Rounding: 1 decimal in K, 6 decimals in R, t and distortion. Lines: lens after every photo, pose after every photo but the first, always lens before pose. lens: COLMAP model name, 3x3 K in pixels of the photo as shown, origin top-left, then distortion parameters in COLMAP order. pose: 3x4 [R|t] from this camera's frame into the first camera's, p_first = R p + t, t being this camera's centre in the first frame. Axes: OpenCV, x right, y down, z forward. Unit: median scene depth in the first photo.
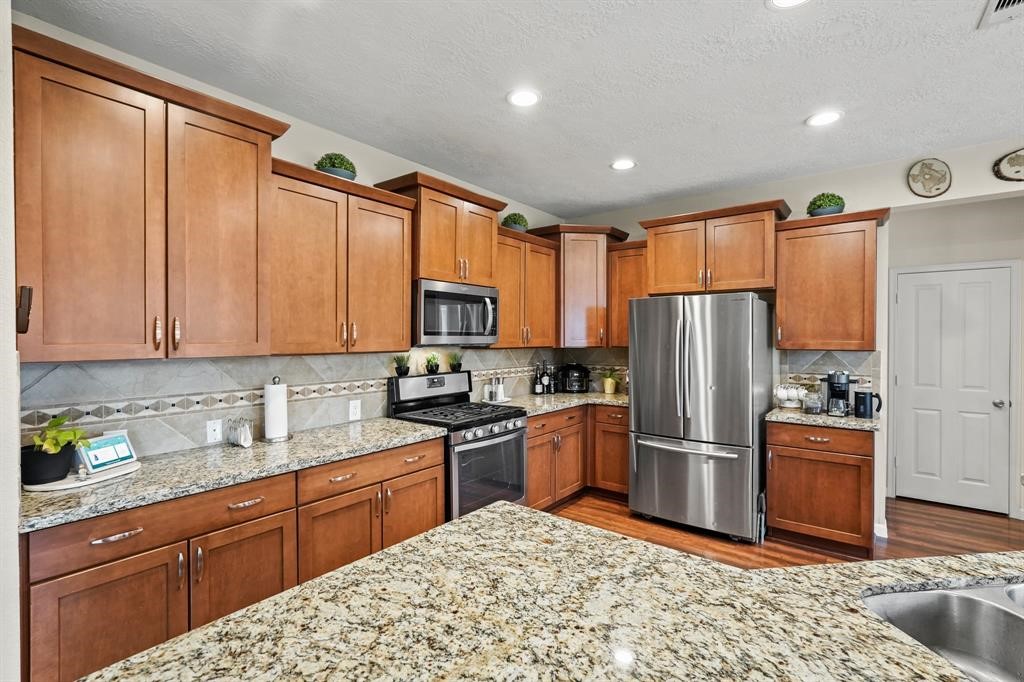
lens RADIAL K [[463.6, 0, 512.0], [0, 463.6, 338.3], [0, 0, 1]] dist [0.001485, 0.001315]
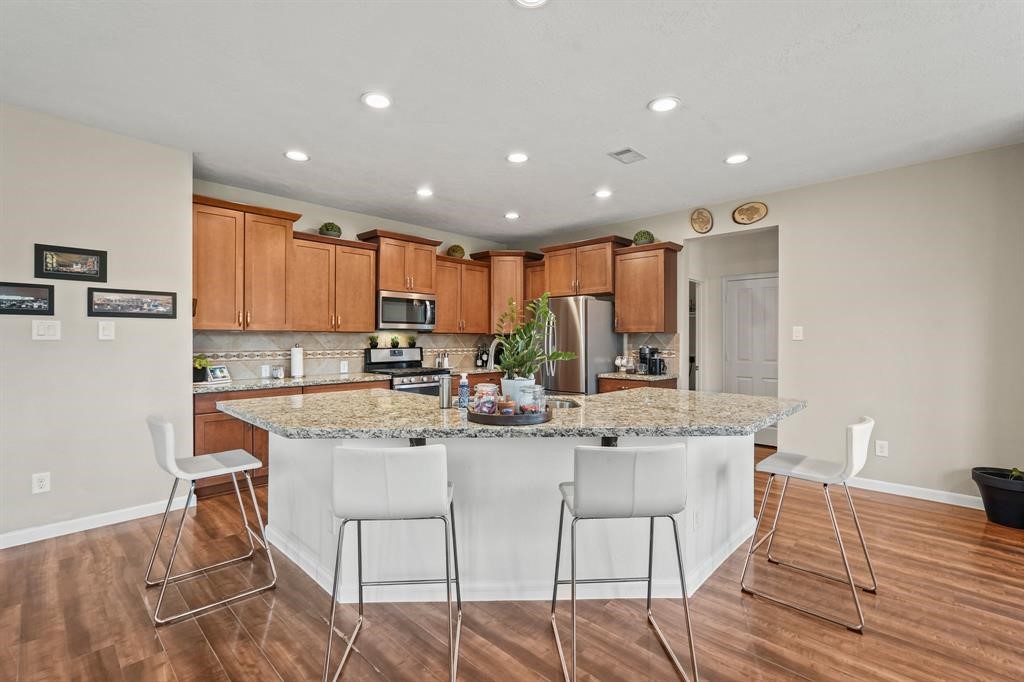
lens RADIAL K [[463.6, 0, 512.0], [0, 463.6, 338.3], [0, 0, 1]] dist [0.001485, 0.001315]
pose [[0.994891, -0.001204, -0.100947, 0.452823], [0.000702, 0.999987, -0.005005, 0.058046], [0.100952, 0.004908, 0.994879, -0.646533]]
